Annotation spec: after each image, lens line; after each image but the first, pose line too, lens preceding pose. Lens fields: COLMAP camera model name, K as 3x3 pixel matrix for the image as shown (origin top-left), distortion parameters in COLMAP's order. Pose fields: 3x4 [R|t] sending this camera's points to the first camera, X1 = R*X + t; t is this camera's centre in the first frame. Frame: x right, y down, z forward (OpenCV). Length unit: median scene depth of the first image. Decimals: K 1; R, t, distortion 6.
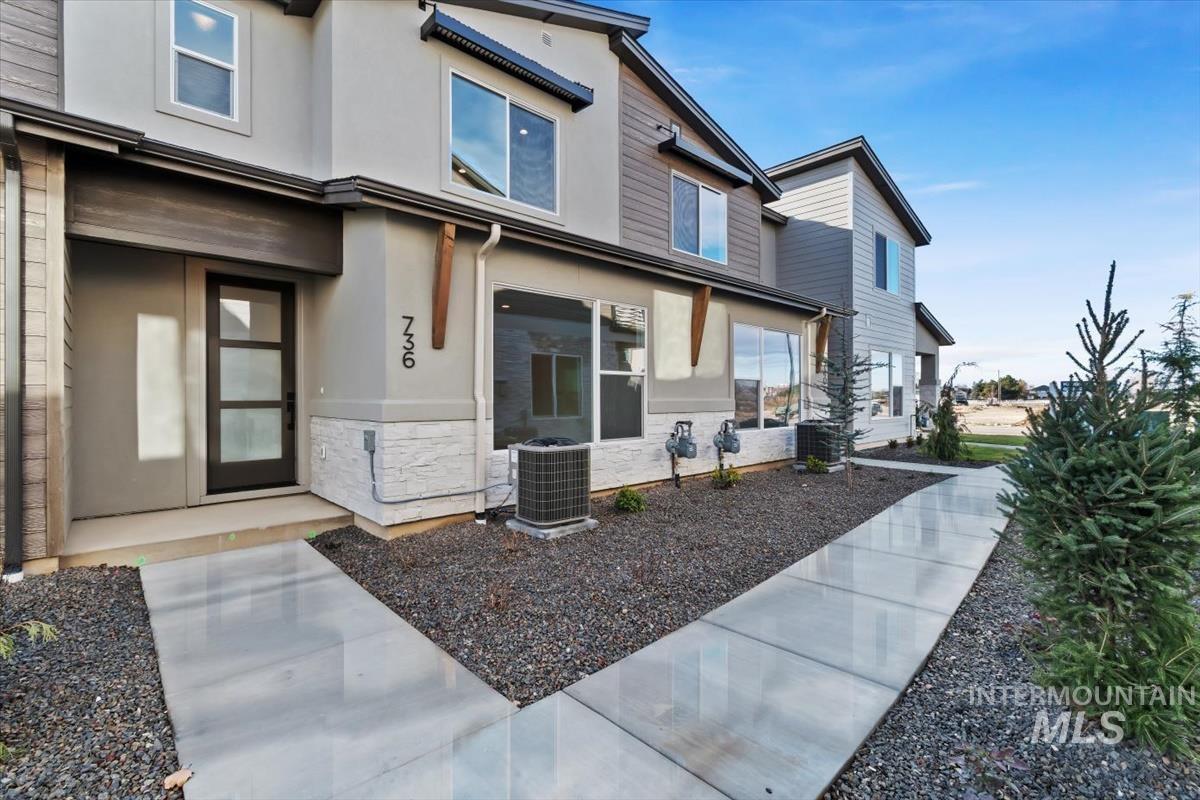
lens RADIAL K [[531.6, 0, 604.0], [0, 531.6, 395.4], [0, 0, 1]] dist [0.002556, -0.001259]
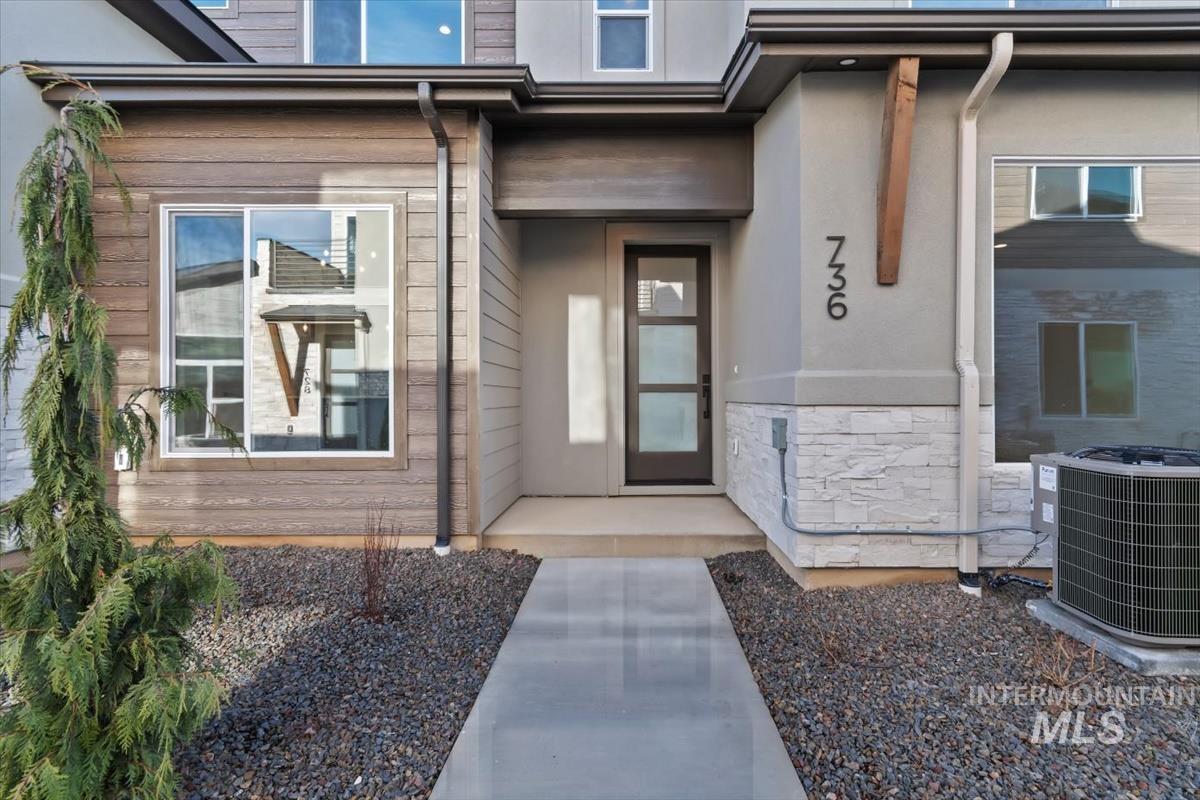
lens RADIAL K [[594.4, 0, 603.3], [0, 594.4, 389.9], [0, 0, 1]] dist [0.005444, -0.001054]
pose [[0.725972, -0.002965, -0.687718, -0.084806], [0.002409, 0.999996, -0.001768, 0.030492], [0.687721, -0.000373, 0.725975, 0.296611]]
